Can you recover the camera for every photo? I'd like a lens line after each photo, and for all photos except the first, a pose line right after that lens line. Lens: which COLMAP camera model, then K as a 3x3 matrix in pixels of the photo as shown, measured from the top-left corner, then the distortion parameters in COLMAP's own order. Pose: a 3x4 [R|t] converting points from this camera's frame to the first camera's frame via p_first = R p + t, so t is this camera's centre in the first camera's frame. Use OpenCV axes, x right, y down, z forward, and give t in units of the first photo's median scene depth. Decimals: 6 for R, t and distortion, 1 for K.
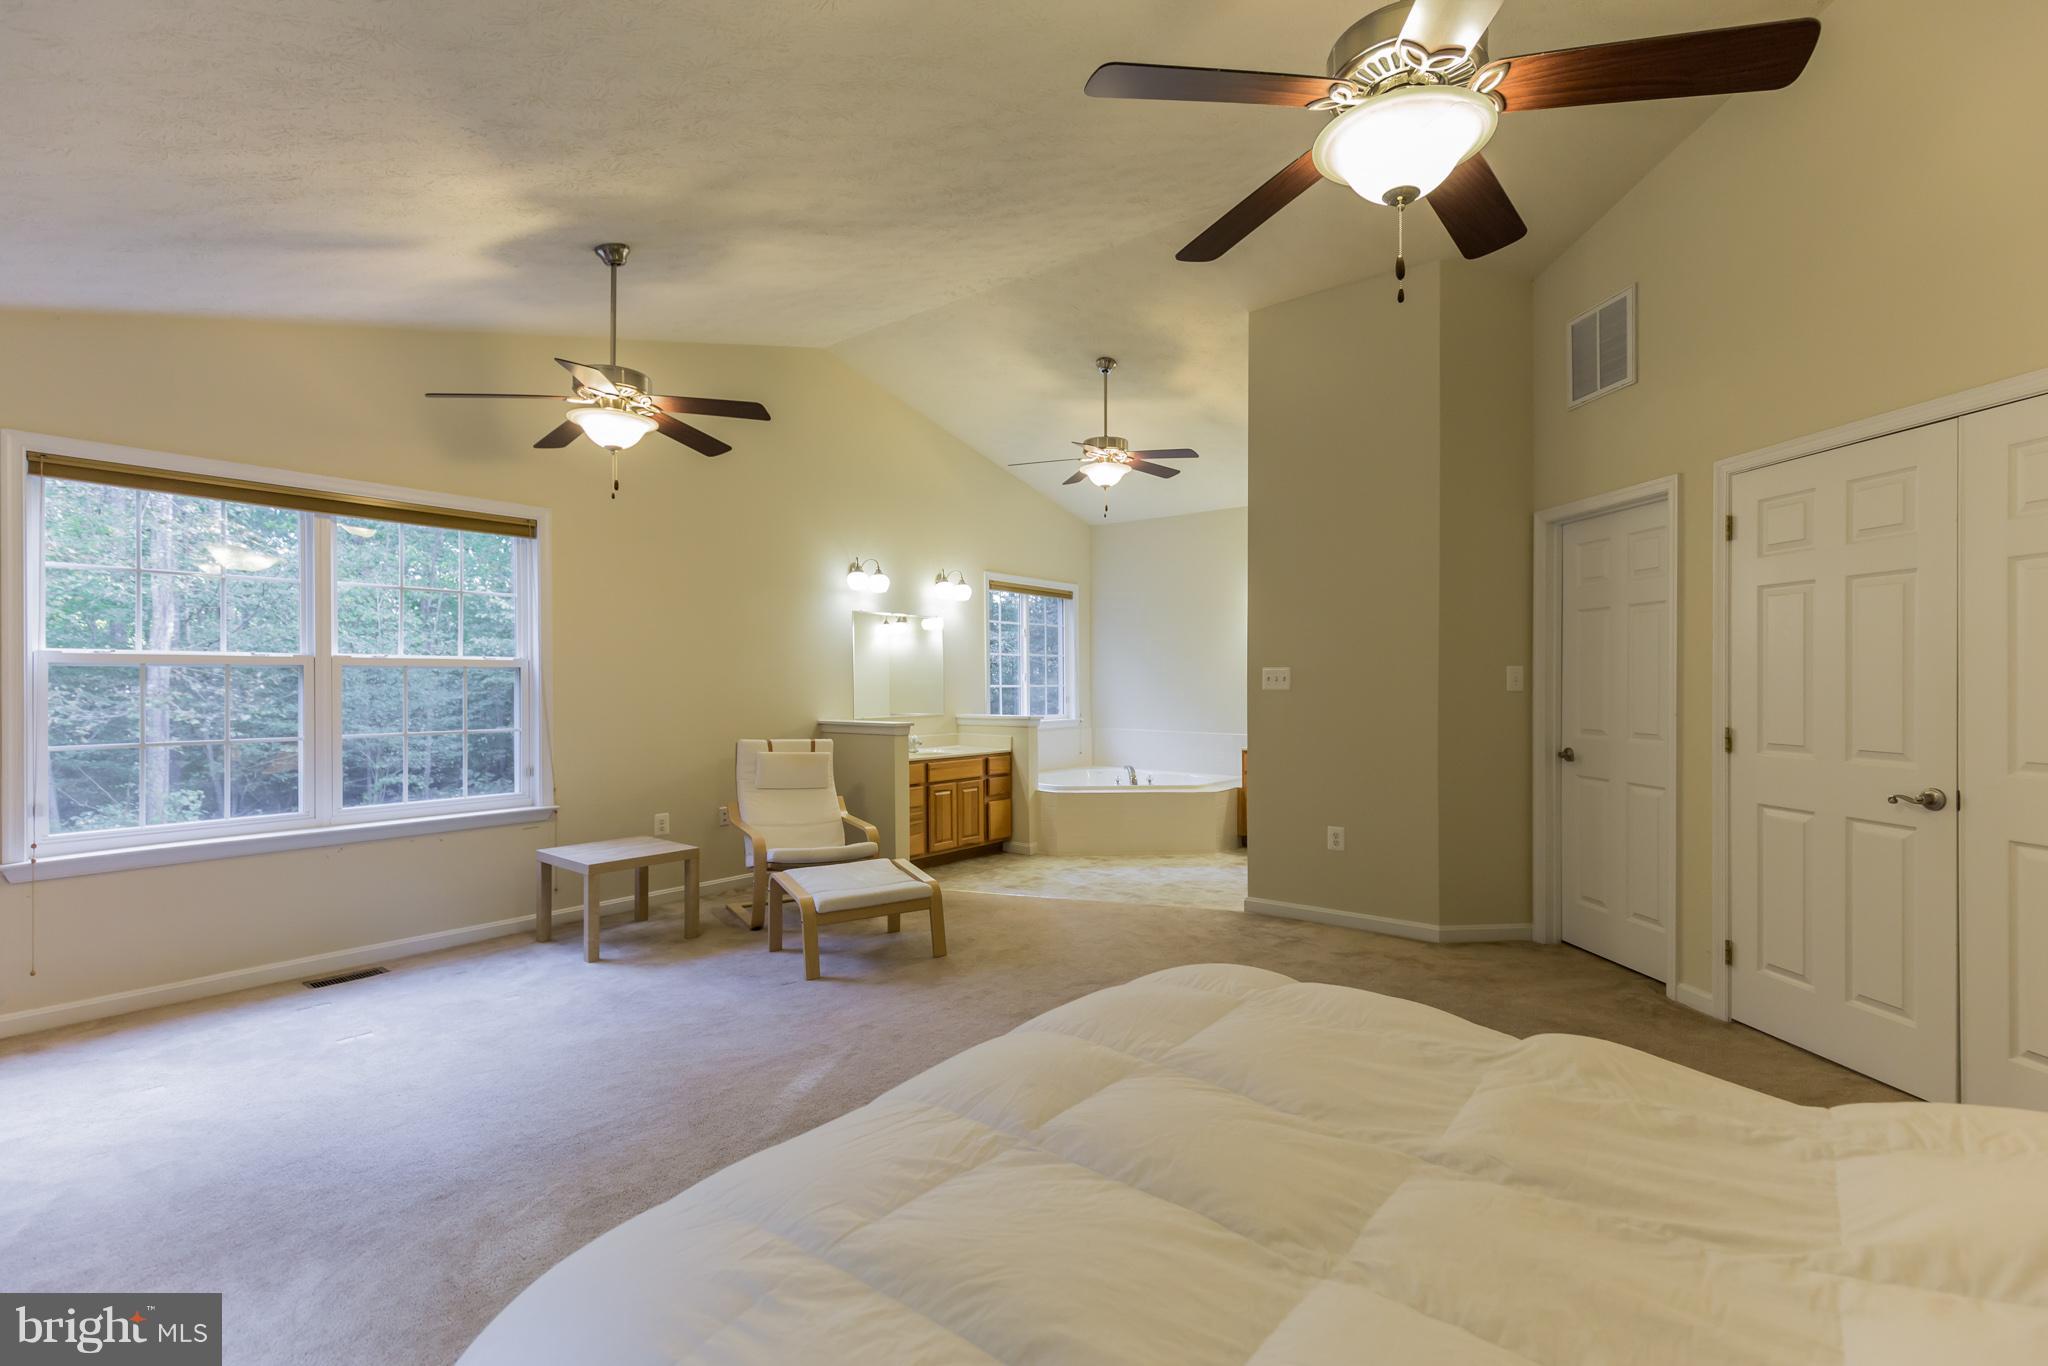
lens RADIAL K [[933.9, 0, 1031.1], [0, 933.9, 677.4], [0, 0, 1]] dist [-0.009115, -0.000715]
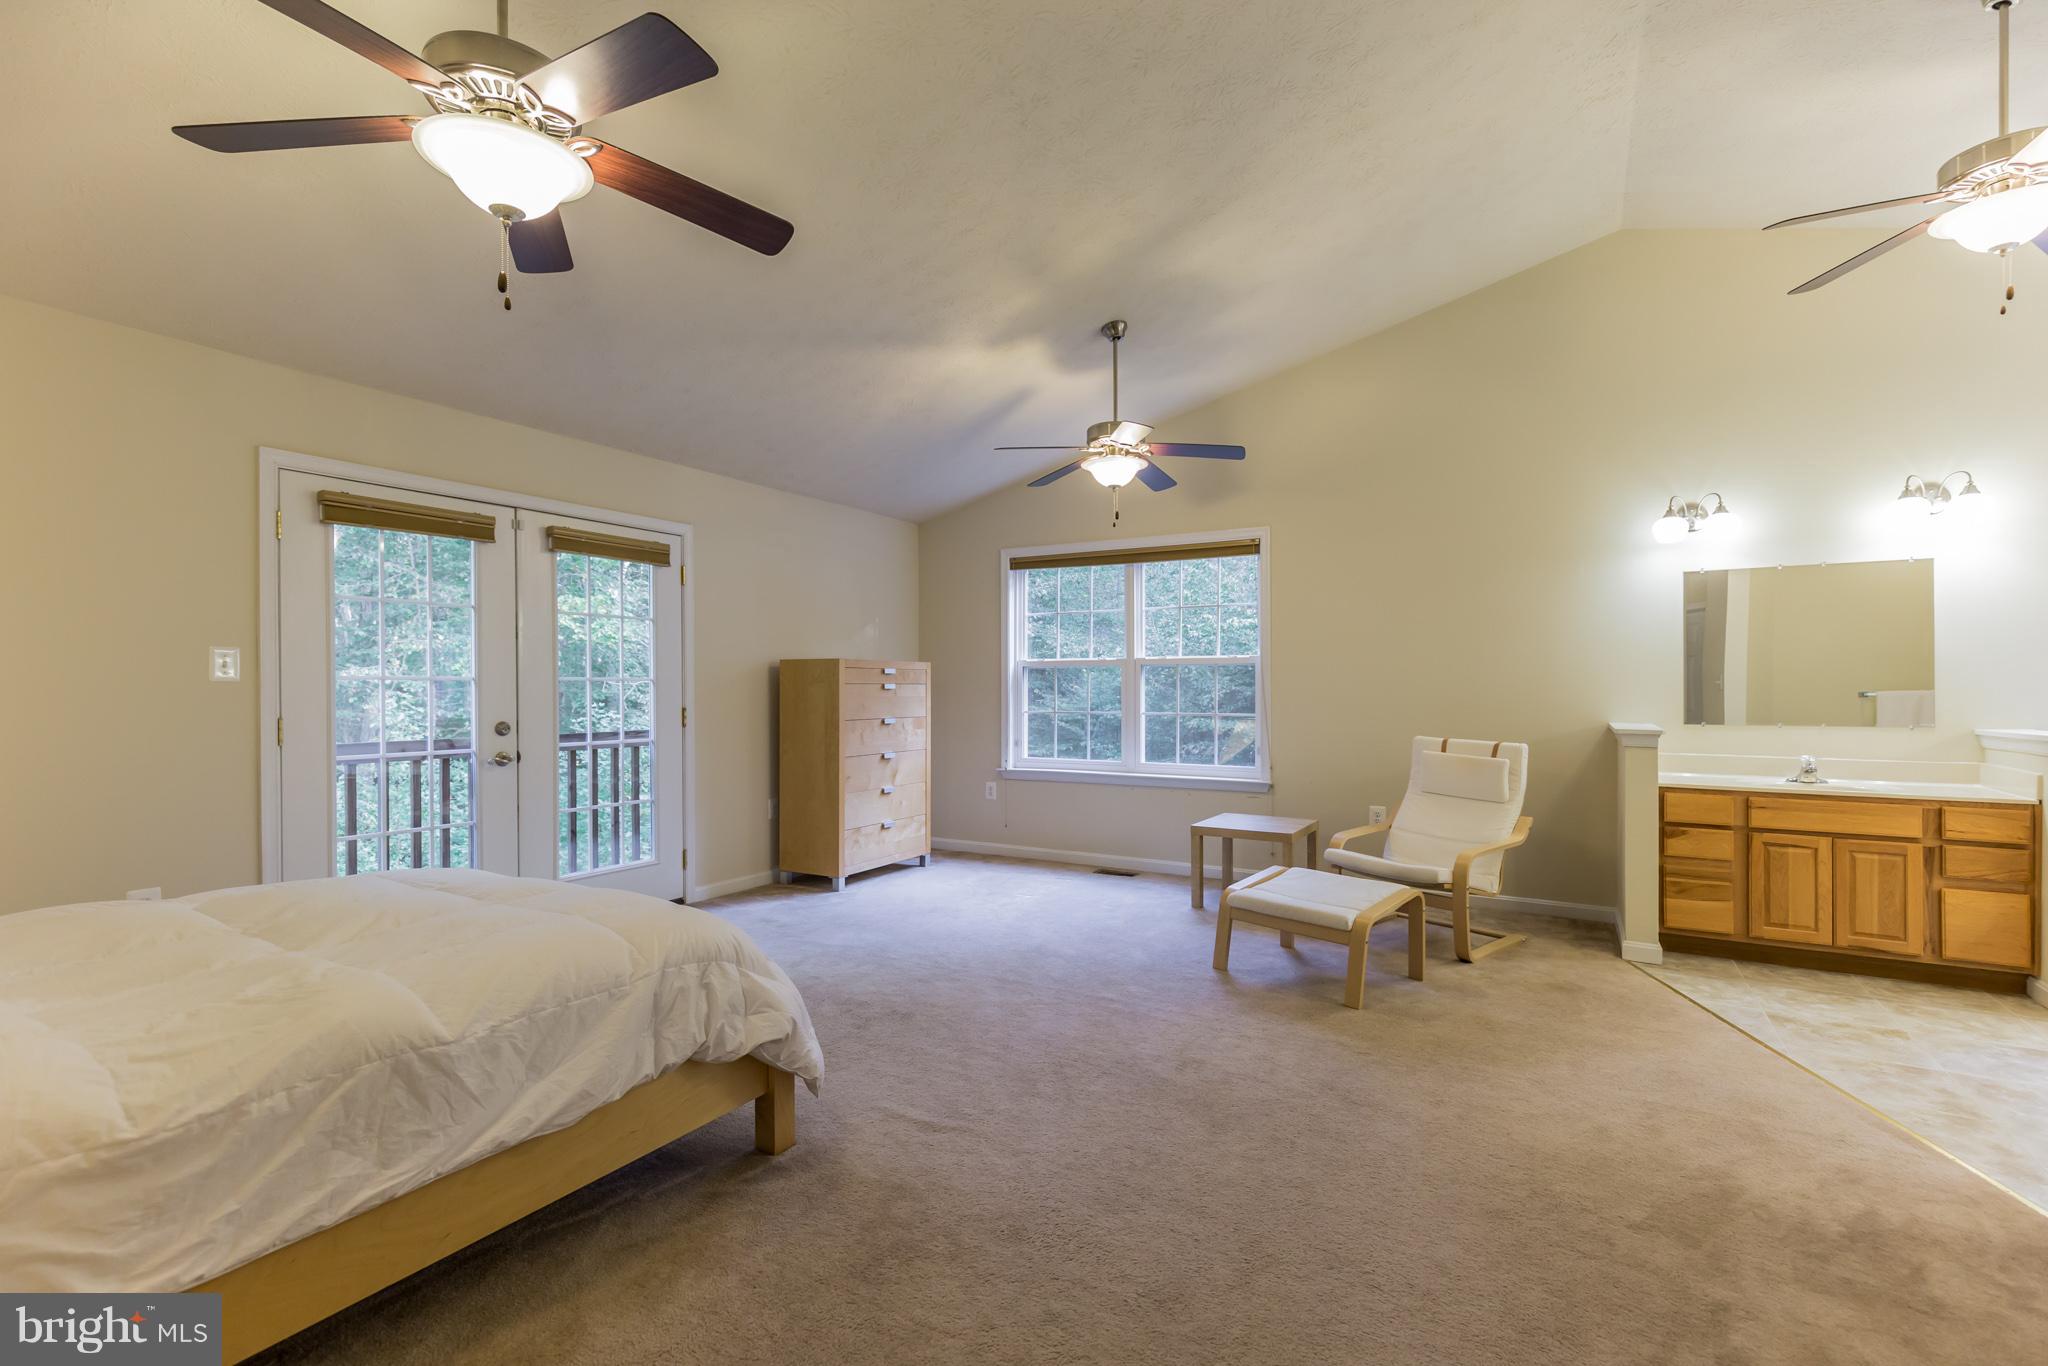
lens RADIAL K [[926.4, 0, 1030.2], [0, 926.4, 688.1], [0, 0, 1]] dist [0.002502, 0.000049]
pose [[0.122691, -0.000042, -0.992445, 0.572243], [0.005235, 0.999986, 0.000605, 0.017936], [0.992431, -0.005270, 0.122689, 0.539973]]
